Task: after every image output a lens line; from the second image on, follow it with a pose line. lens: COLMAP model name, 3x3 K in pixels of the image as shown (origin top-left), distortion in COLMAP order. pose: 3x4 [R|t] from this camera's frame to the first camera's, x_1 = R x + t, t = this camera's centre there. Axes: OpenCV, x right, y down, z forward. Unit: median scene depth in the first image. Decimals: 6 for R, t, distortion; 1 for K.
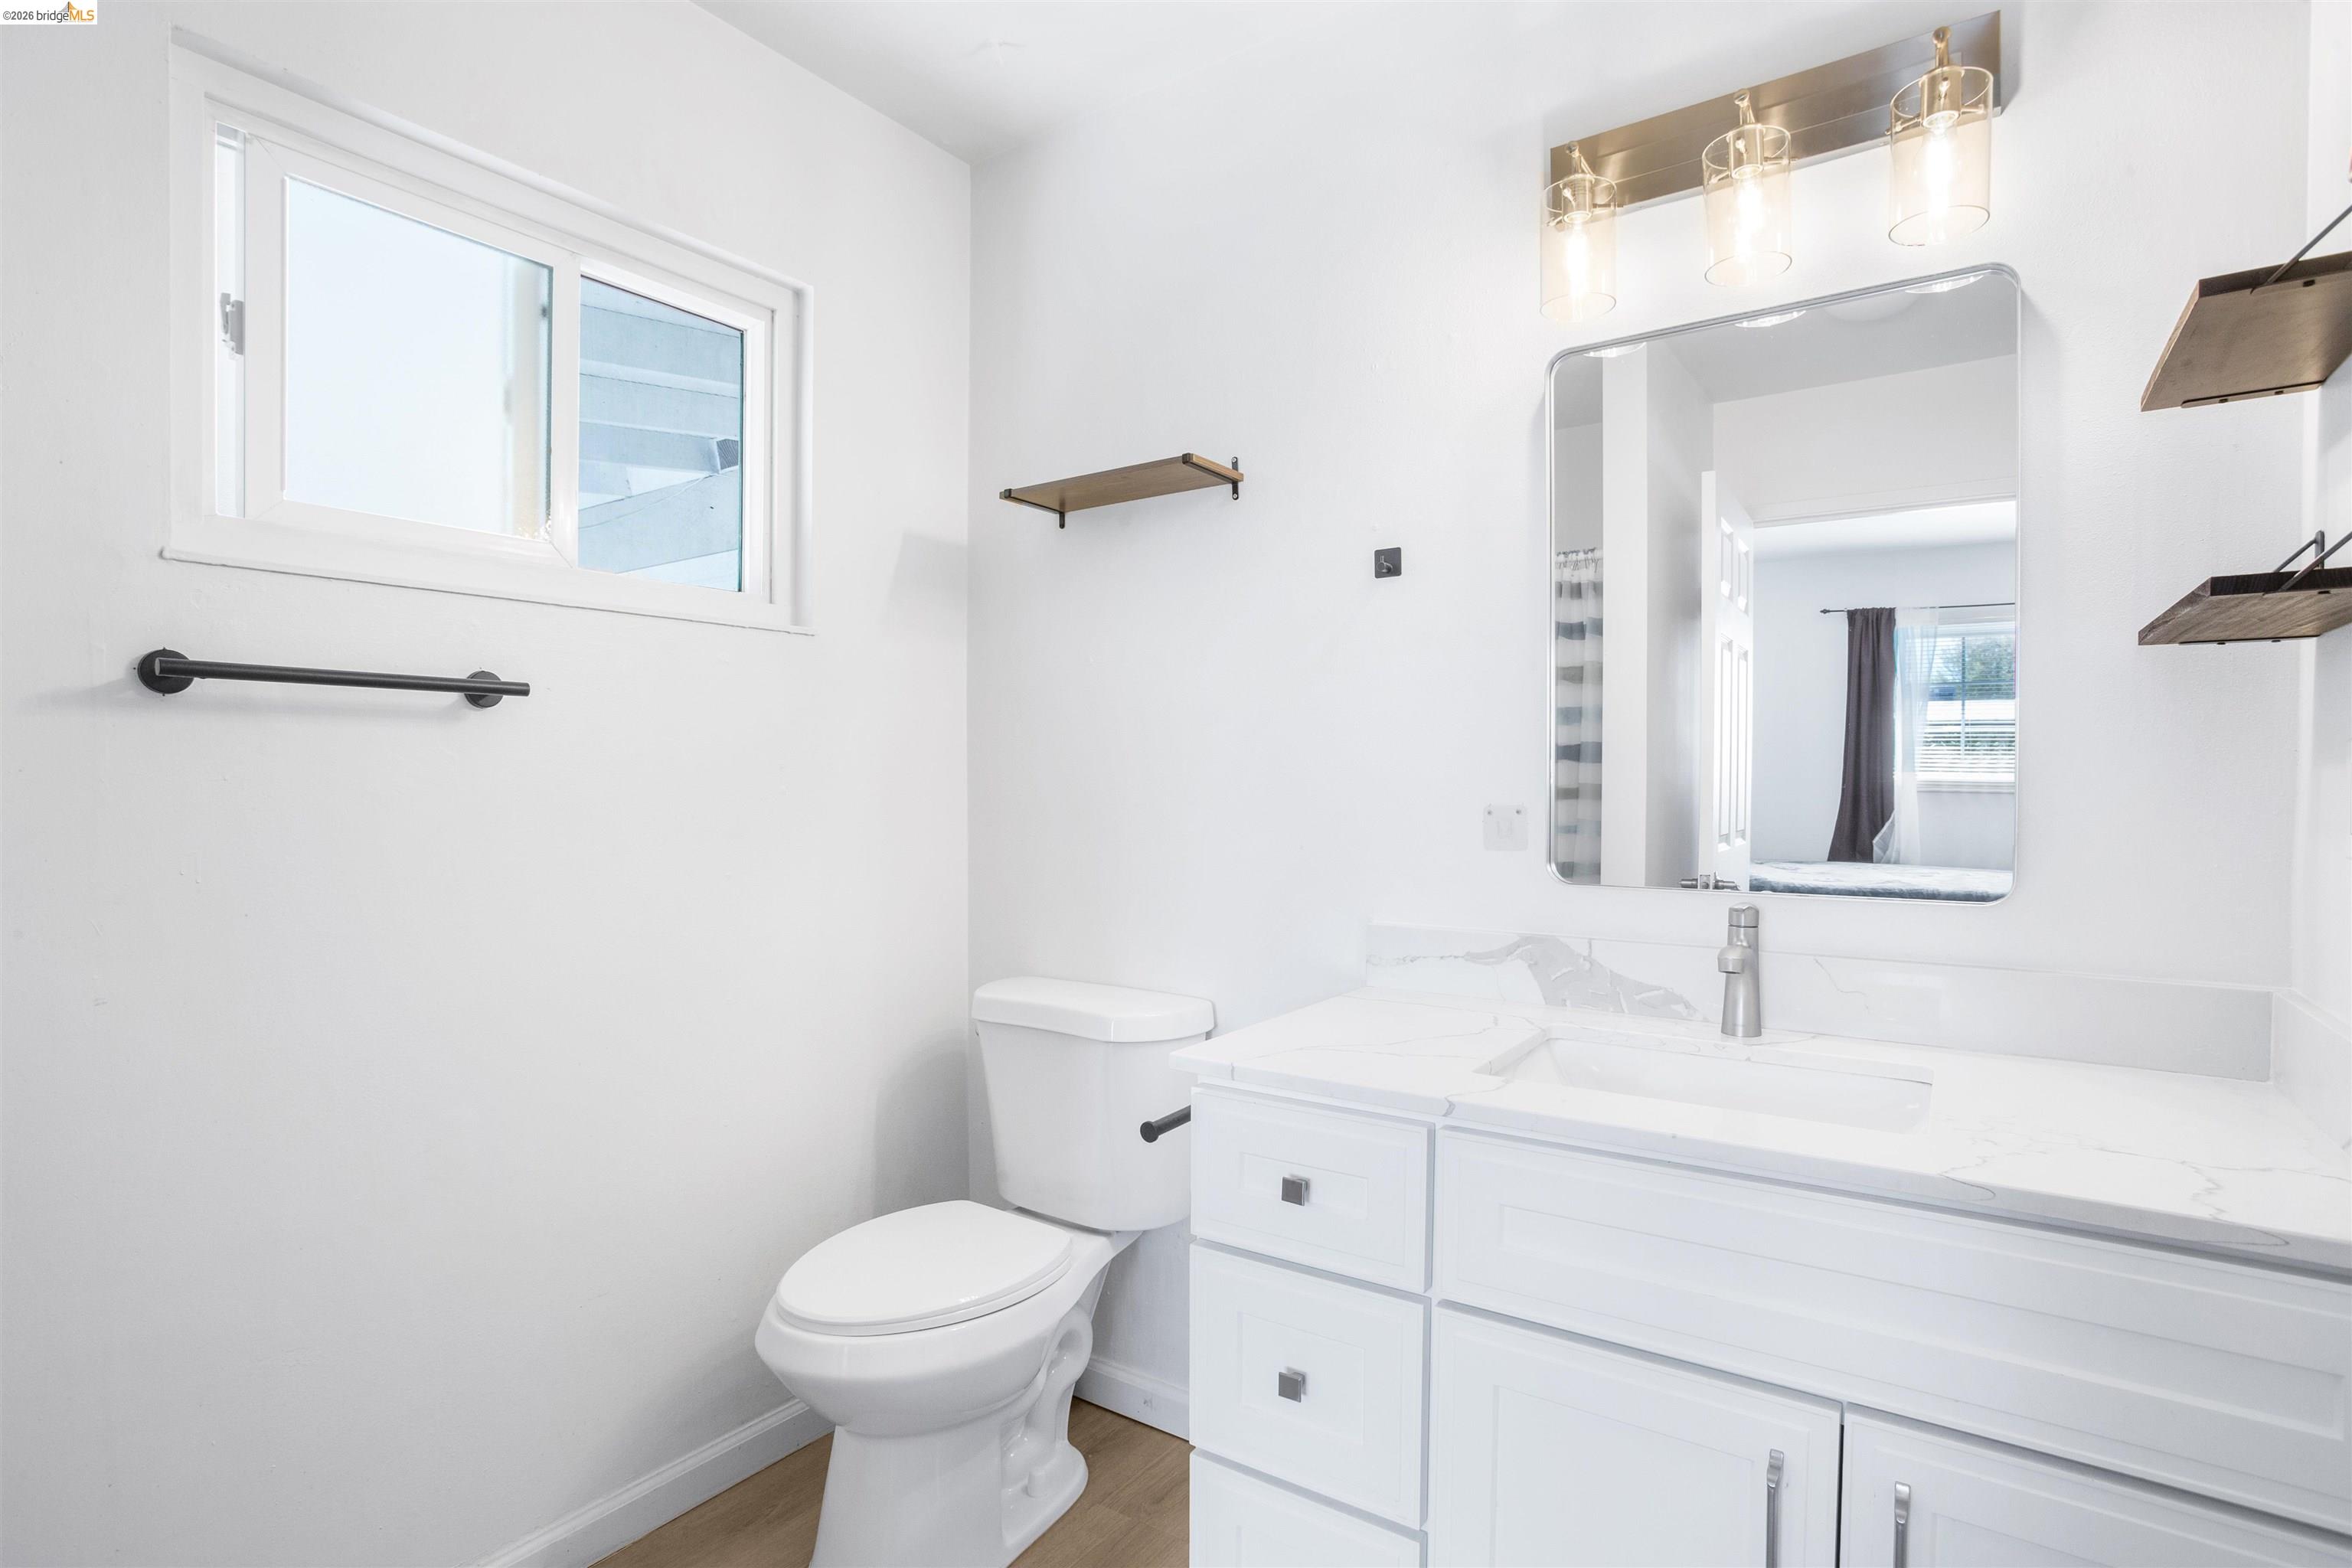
lens RADIAL K [[1173.6, 0, 1178.1], [0, 1173.6, 795.2], [0, 0, 1]] dist [-0.068486, 0.041306]
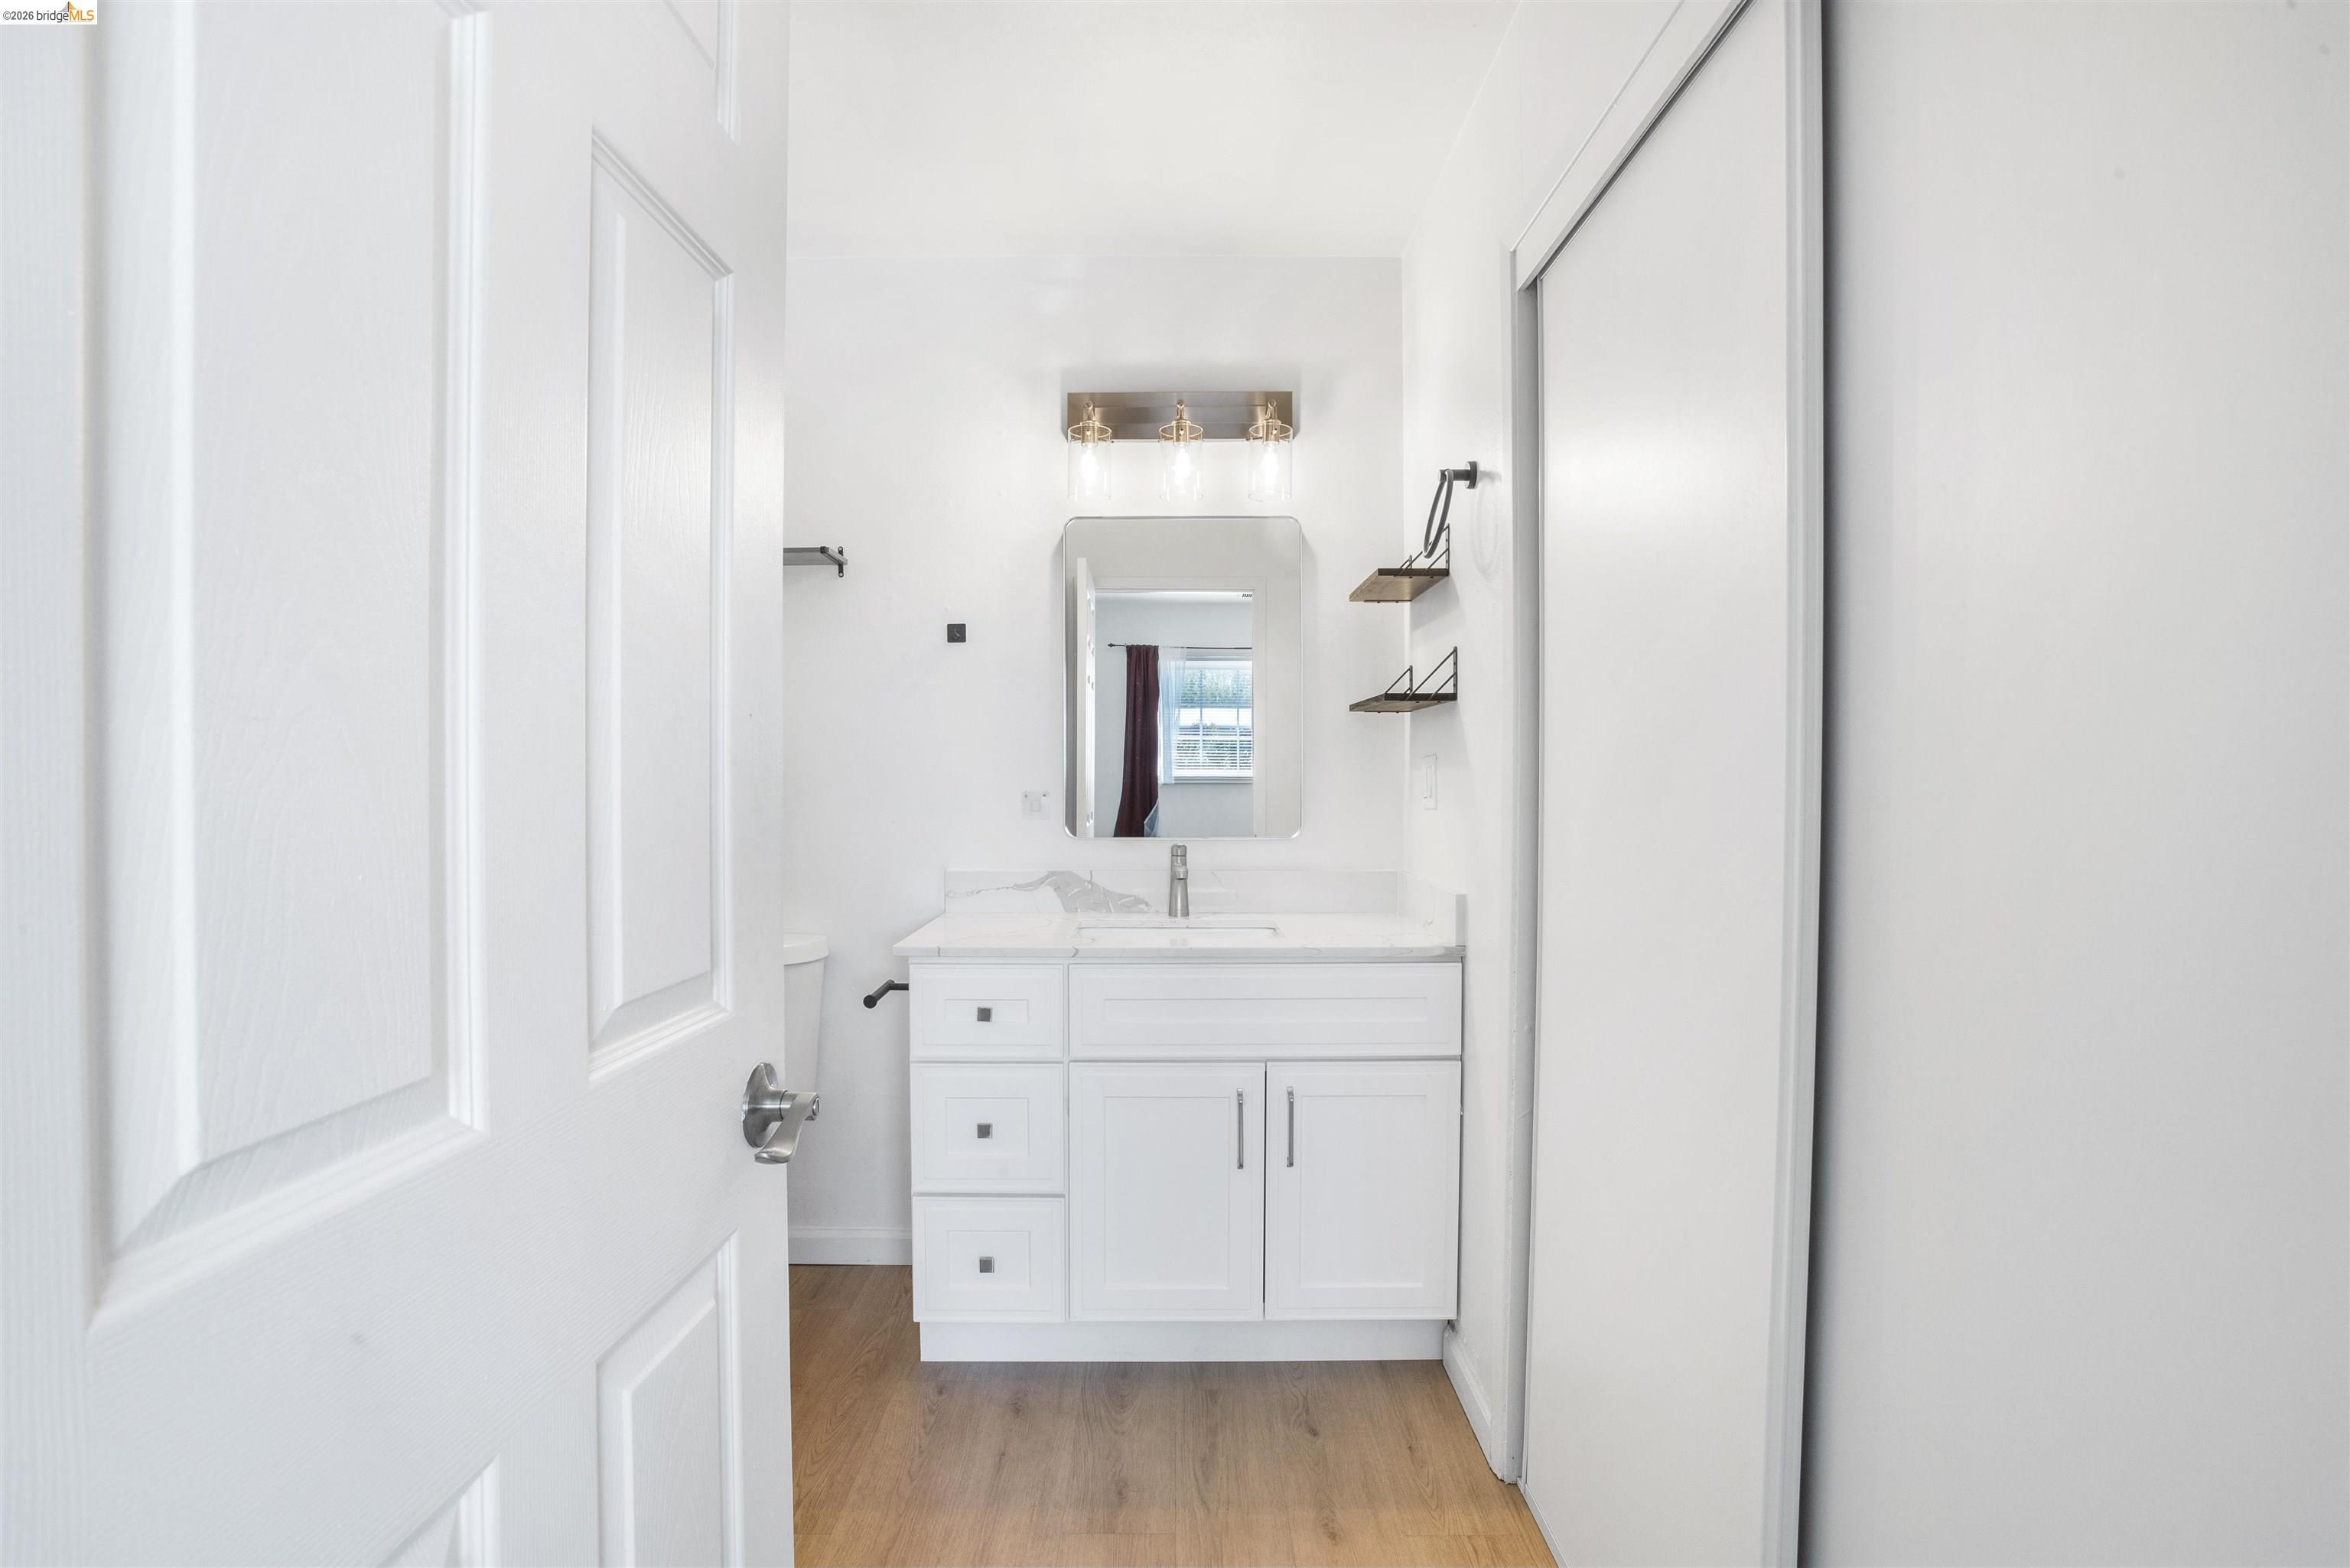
lens RADIAL K [[1141.6, 0, 1166.3], [0, 1141.6, 780.0], [0, 0, 1]] dist [-0.016187, 0.000299]
pose [[0.827121, -0.003434, 0.562014, -0.473577], [0.008600, 0.999942, -0.006548, 0.004941], [-0.561958, 0.010249, 0.827102, -0.418940]]
